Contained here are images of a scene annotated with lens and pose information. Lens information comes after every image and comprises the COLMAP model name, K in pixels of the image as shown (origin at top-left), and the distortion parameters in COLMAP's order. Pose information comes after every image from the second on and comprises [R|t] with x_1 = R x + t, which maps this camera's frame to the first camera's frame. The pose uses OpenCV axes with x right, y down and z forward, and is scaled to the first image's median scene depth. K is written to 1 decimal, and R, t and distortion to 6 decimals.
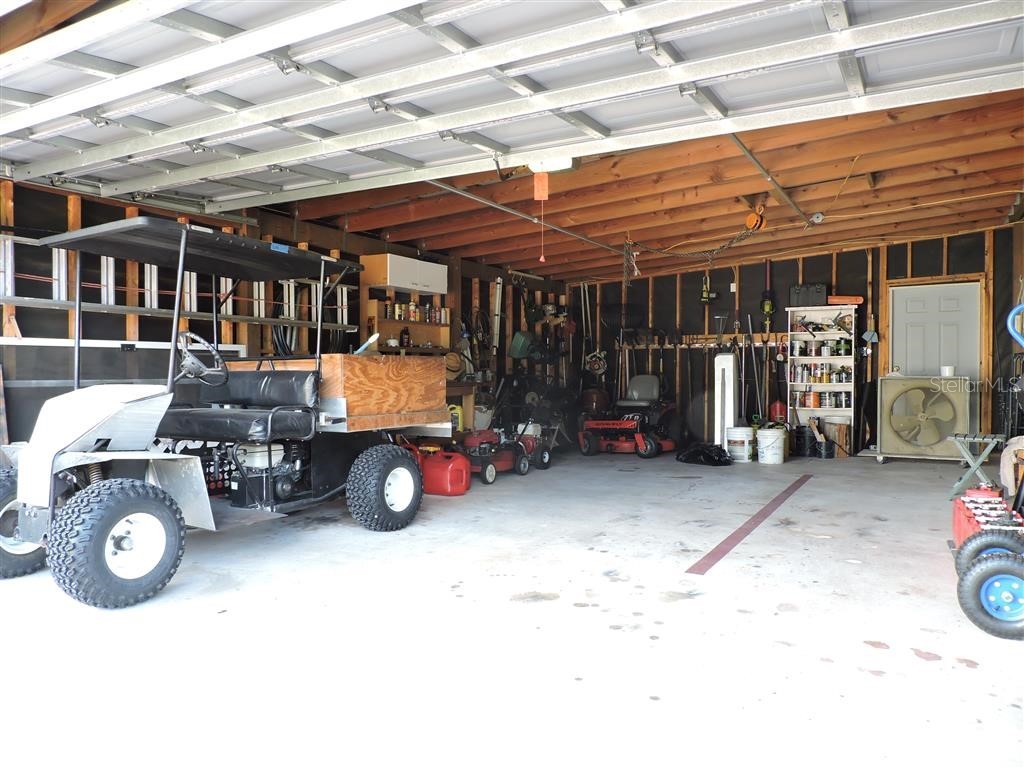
lens RADIAL K [[727.6, 0, 512.7], [0, 727.6, 385.4], [0, 0, 1]] dist [-0.018652, 0.004239]
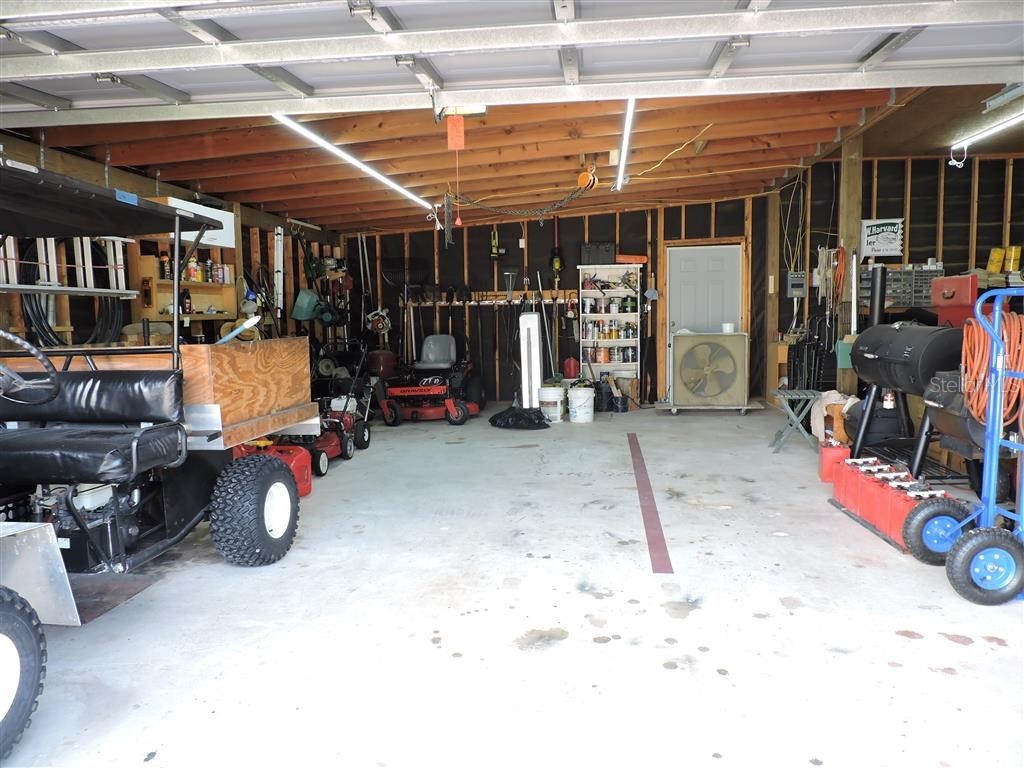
lens RADIAL K [[727.6, 0, 513.0], [0, 727.6, 382.2], [0, 0, 1]] dist [-0.018652, 0.004239]
pose [[0.916795, -0.054307, 0.395647, -0.183218], [0.025361, 0.996628, 0.078033, -0.041019], [-0.398551, -0.061506, 0.915081, 0.151174]]
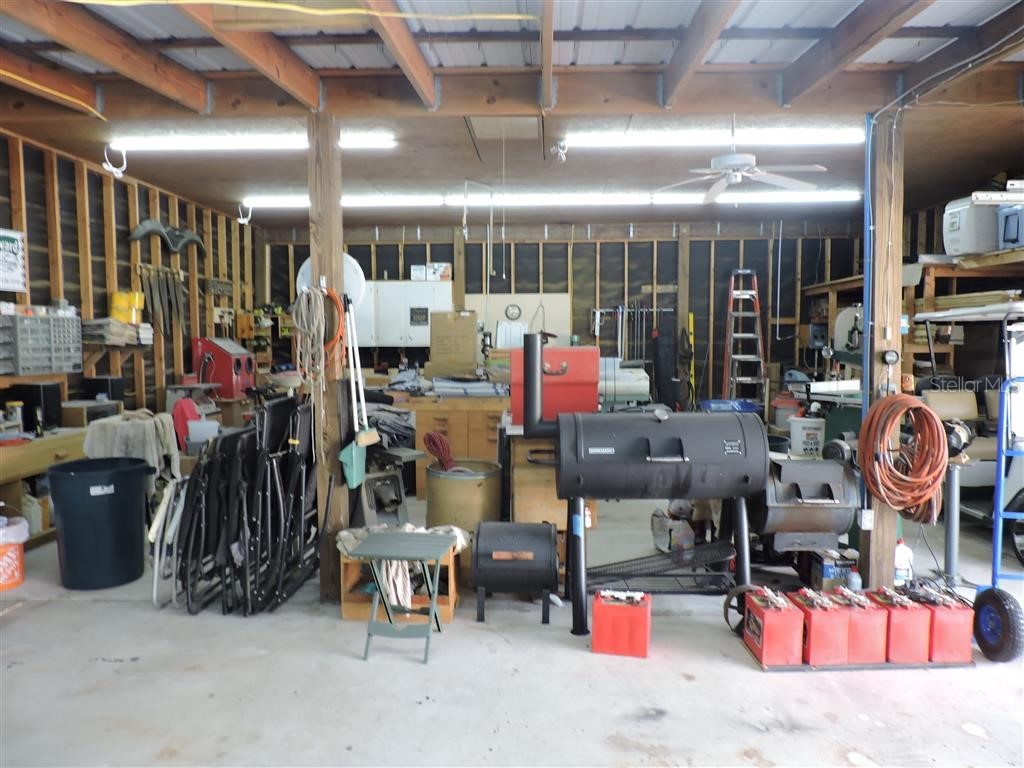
lens RADIAL K [[727.6, 0, 508.4], [0, 727.6, 381.7], [0, 0, 1]] dist [-0.018652, 0.004239]
pose [[-0.470911, -0.053611, 0.880550, 0.046329], [0.020251, 0.997232, 0.071545, -0.104878], [-0.881948, 0.051524, -0.468522, 1.125914]]
